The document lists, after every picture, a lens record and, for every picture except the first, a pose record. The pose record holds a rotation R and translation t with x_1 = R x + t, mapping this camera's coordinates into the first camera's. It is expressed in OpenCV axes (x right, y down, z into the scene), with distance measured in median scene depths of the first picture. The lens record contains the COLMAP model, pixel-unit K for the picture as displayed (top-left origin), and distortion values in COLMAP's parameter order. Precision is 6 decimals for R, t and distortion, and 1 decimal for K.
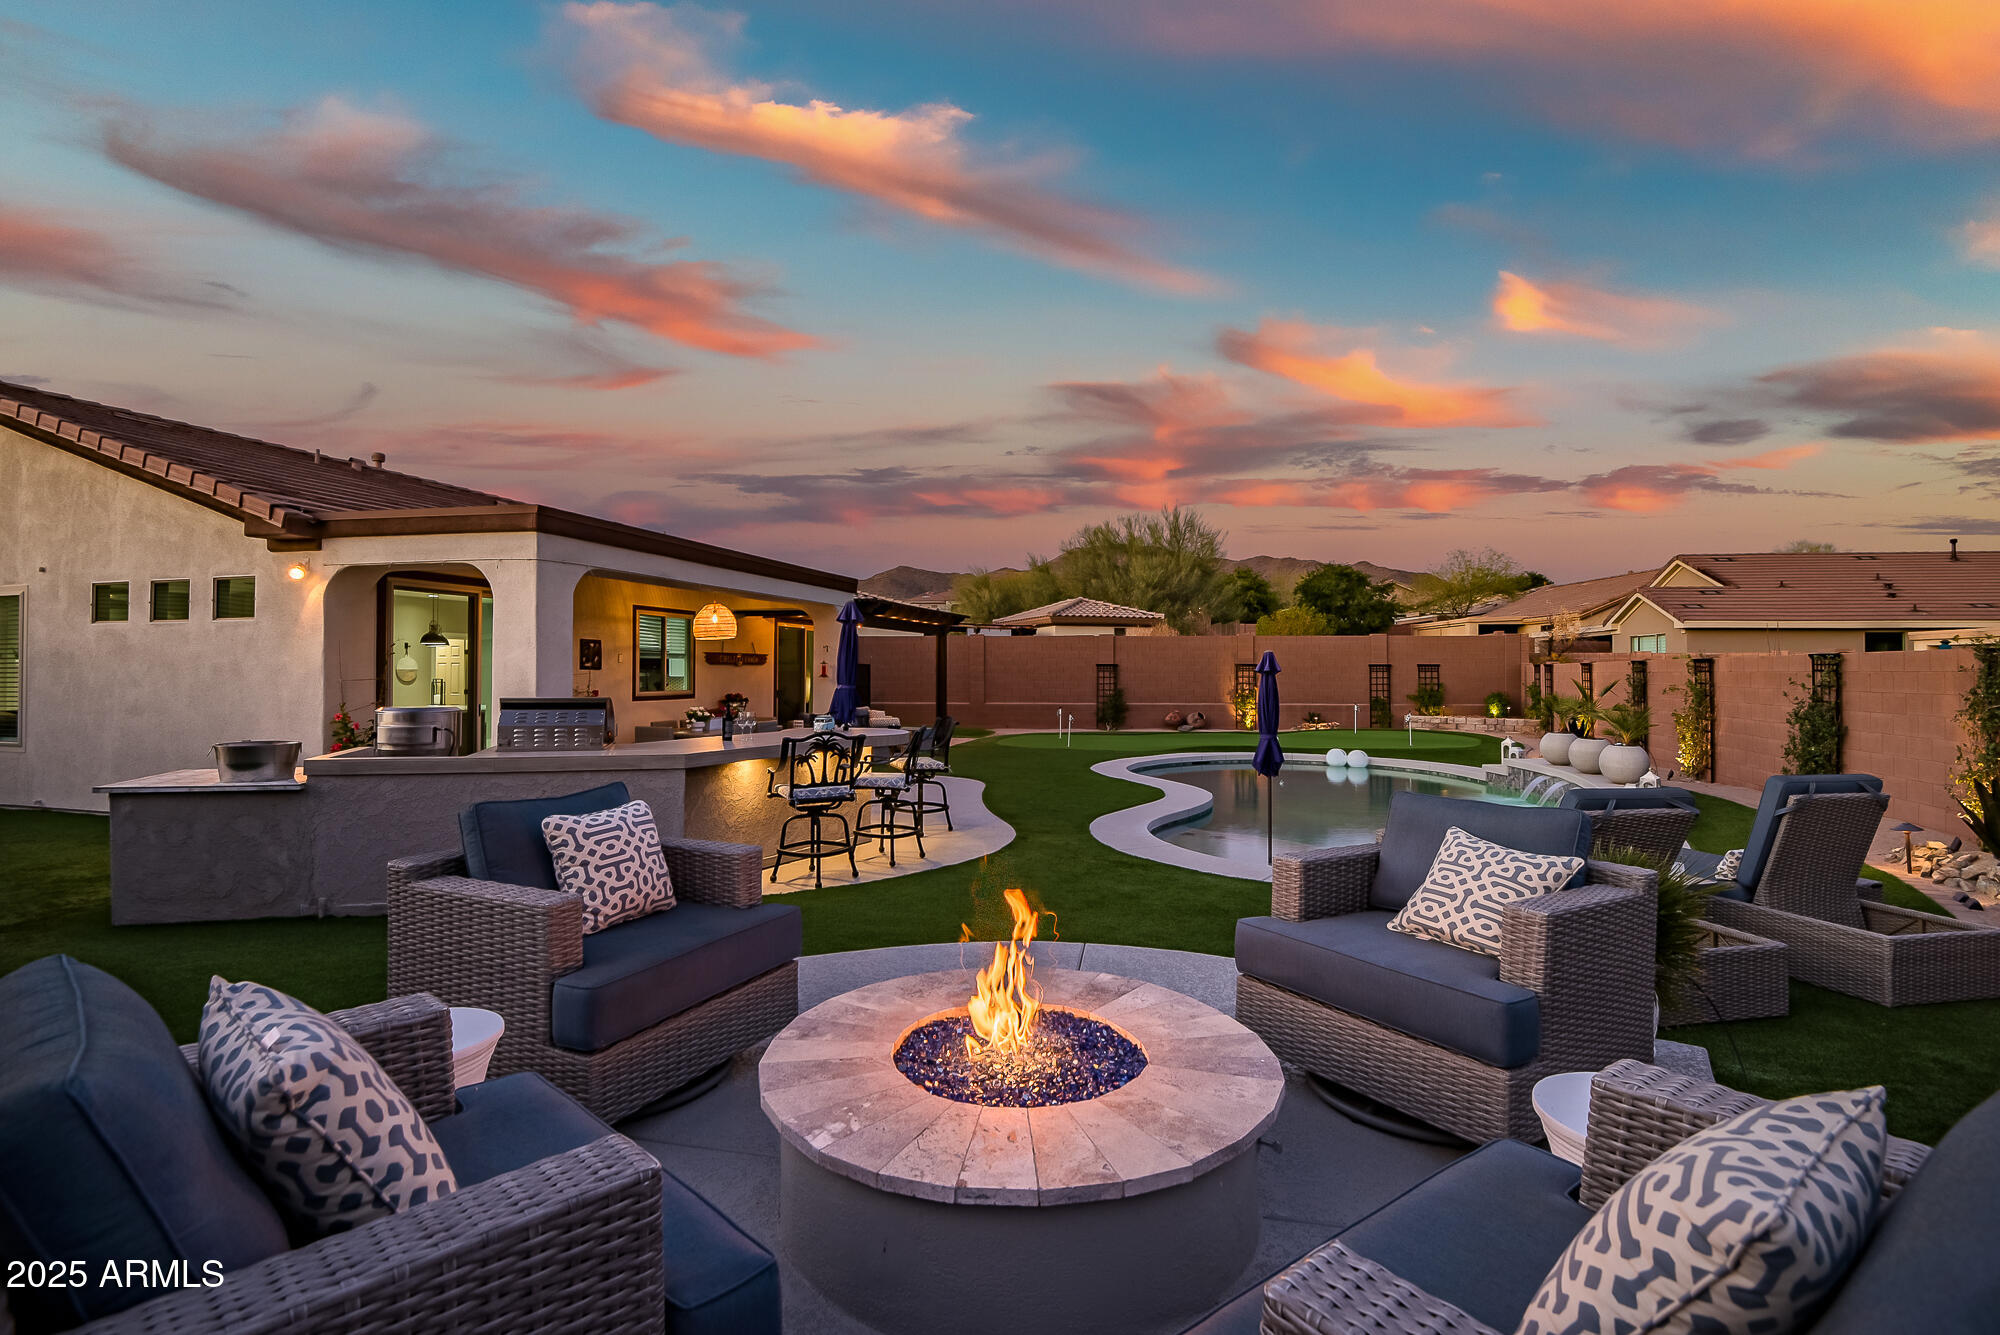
lens RADIAL K [[918.5, 0, 1000.0], [0, 918.5, 667.5], [0, 0, 1]] dist [0.001022, -0.017001]
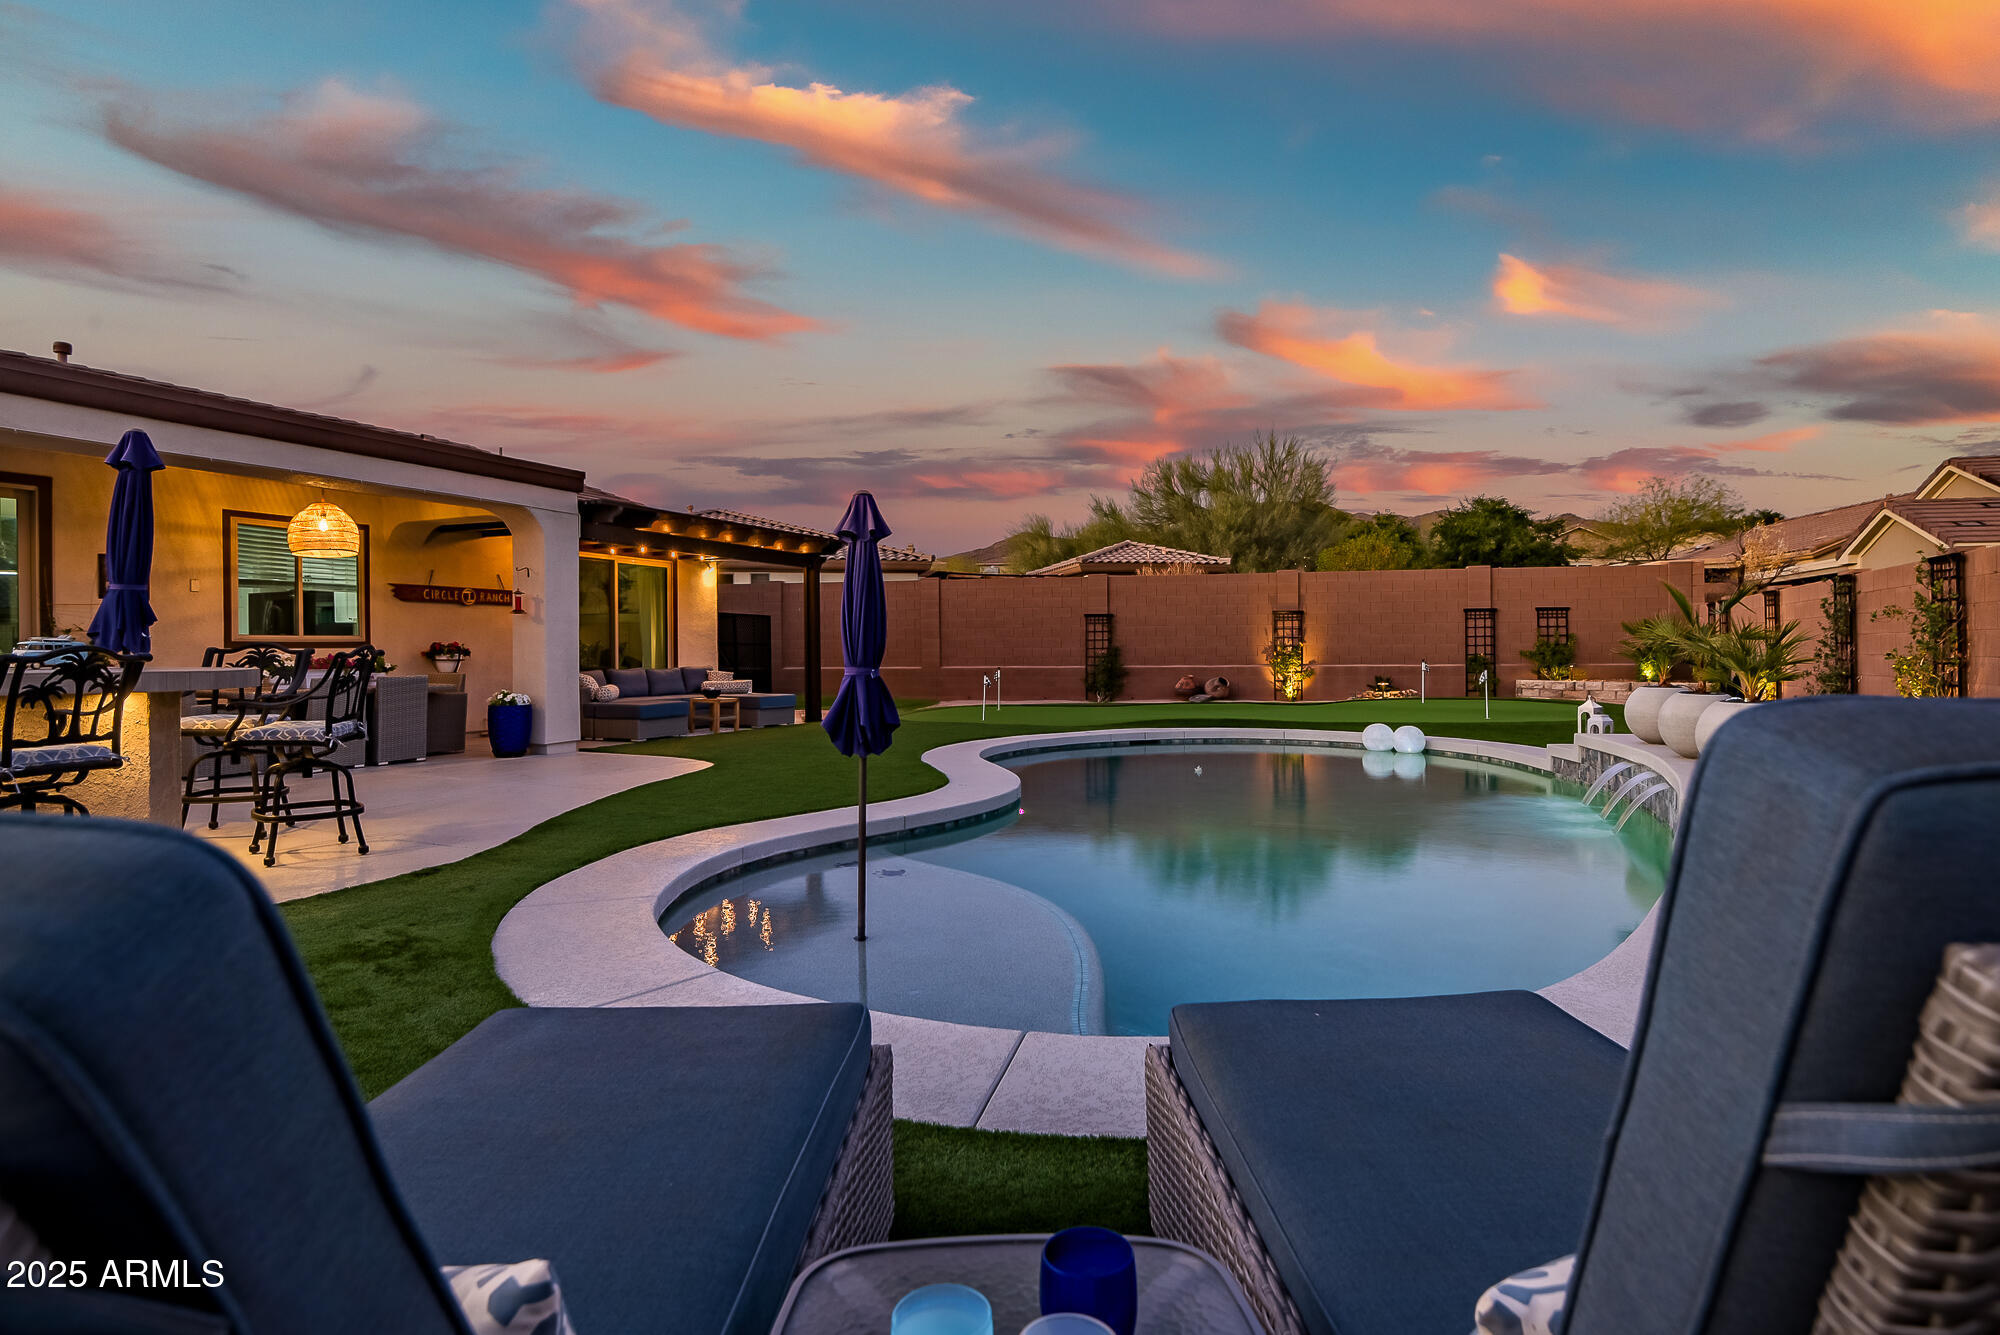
lens RADIAL K [[1014.9, 0, 1000.0], [0, 1014.9, 667.5], [0, 0, 1]] dist [-0.002236, -0.015750]
pose [[0.990948, -0.007181, -0.134054, 0.149677], [0.010199, 0.999709, 0.021842, 0.021450], [0.133858, -0.023012, 0.990733, 0.169720]]
